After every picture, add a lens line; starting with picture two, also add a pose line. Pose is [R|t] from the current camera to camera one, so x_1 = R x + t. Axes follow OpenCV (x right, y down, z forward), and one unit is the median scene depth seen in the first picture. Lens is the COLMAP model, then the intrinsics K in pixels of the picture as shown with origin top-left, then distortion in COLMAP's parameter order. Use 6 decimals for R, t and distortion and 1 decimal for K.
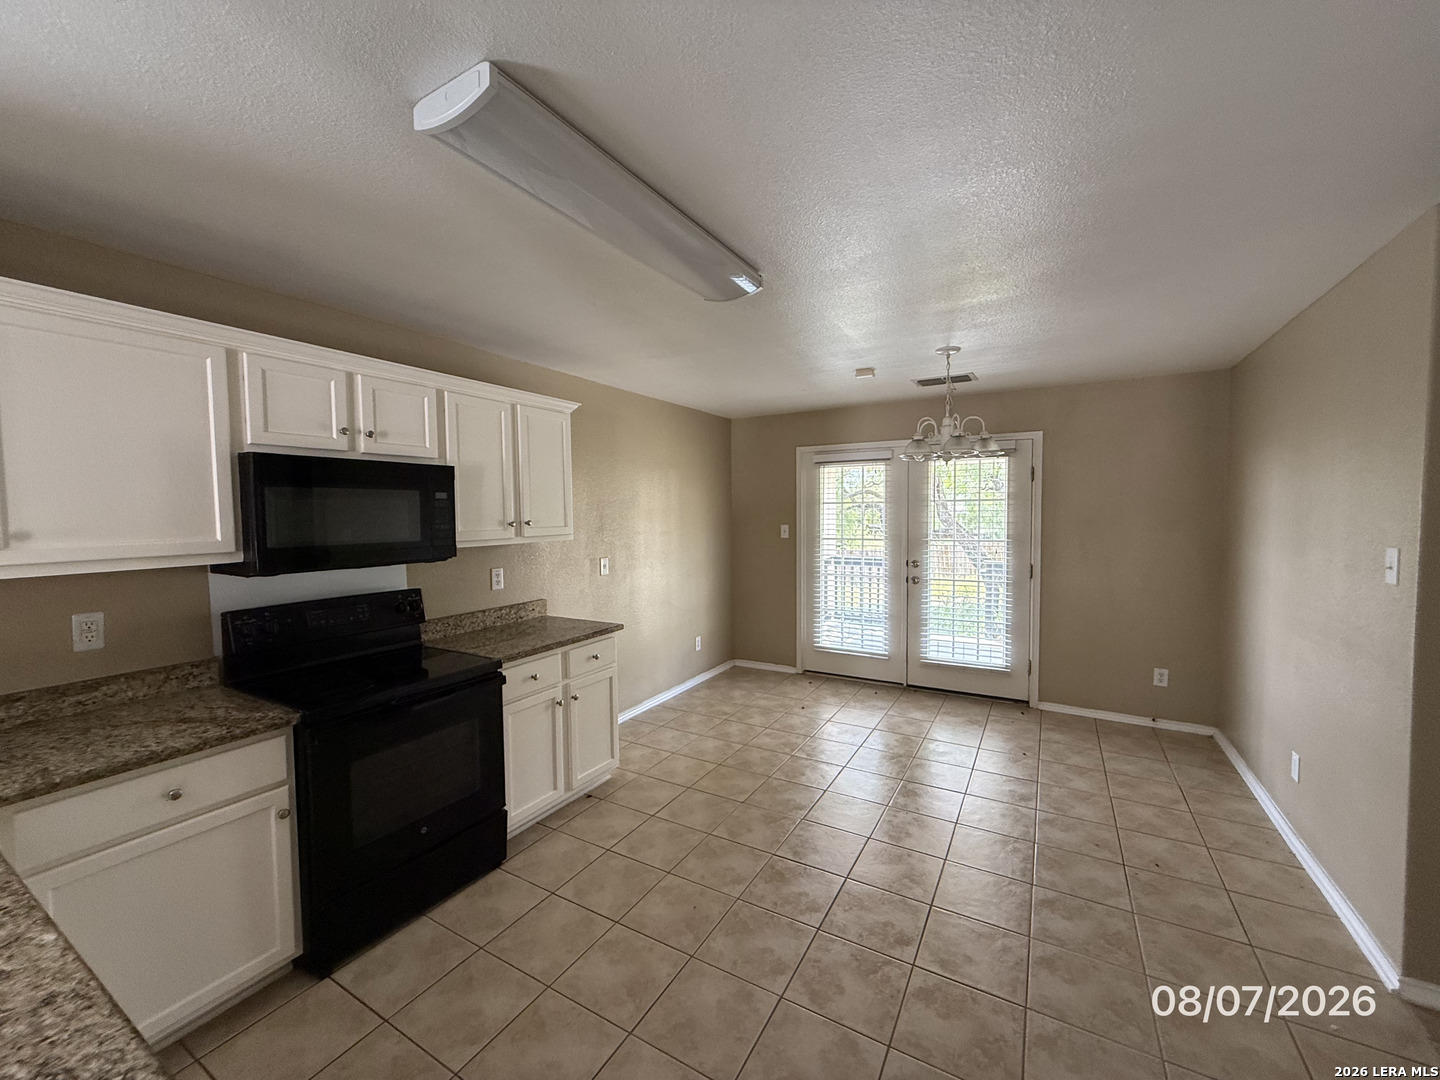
lens RADIAL K [[570.5, 0, 720.0], [0, 570.5, 538.6], [0, 0, 1]] dist [0.002360, 0.000195]
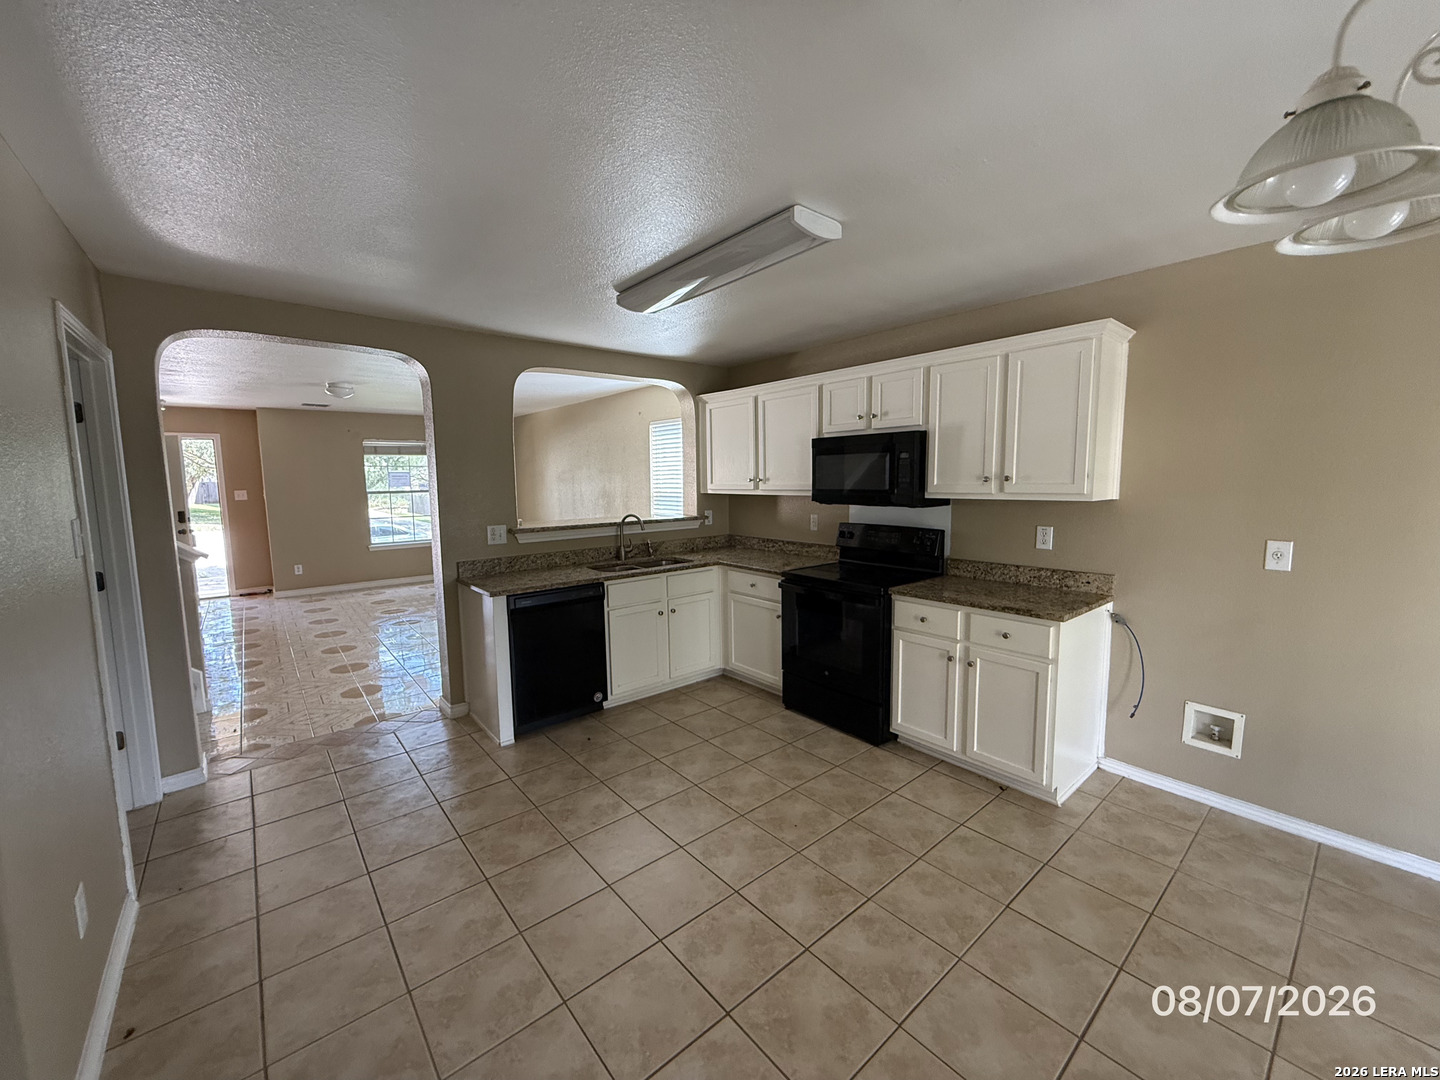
lens RADIAL K [[570.5, 0, 720.6], [0, 570.5, 536.8], [0, 0, 1]] dist [0.002360, 0.000195]
pose [[-0.333228, 0.114851, -0.935825, 0.819438], [-0.028014, 0.990909, 0.131587, -0.049111], [0.942430, 0.070064, -0.326981, 0.986259]]
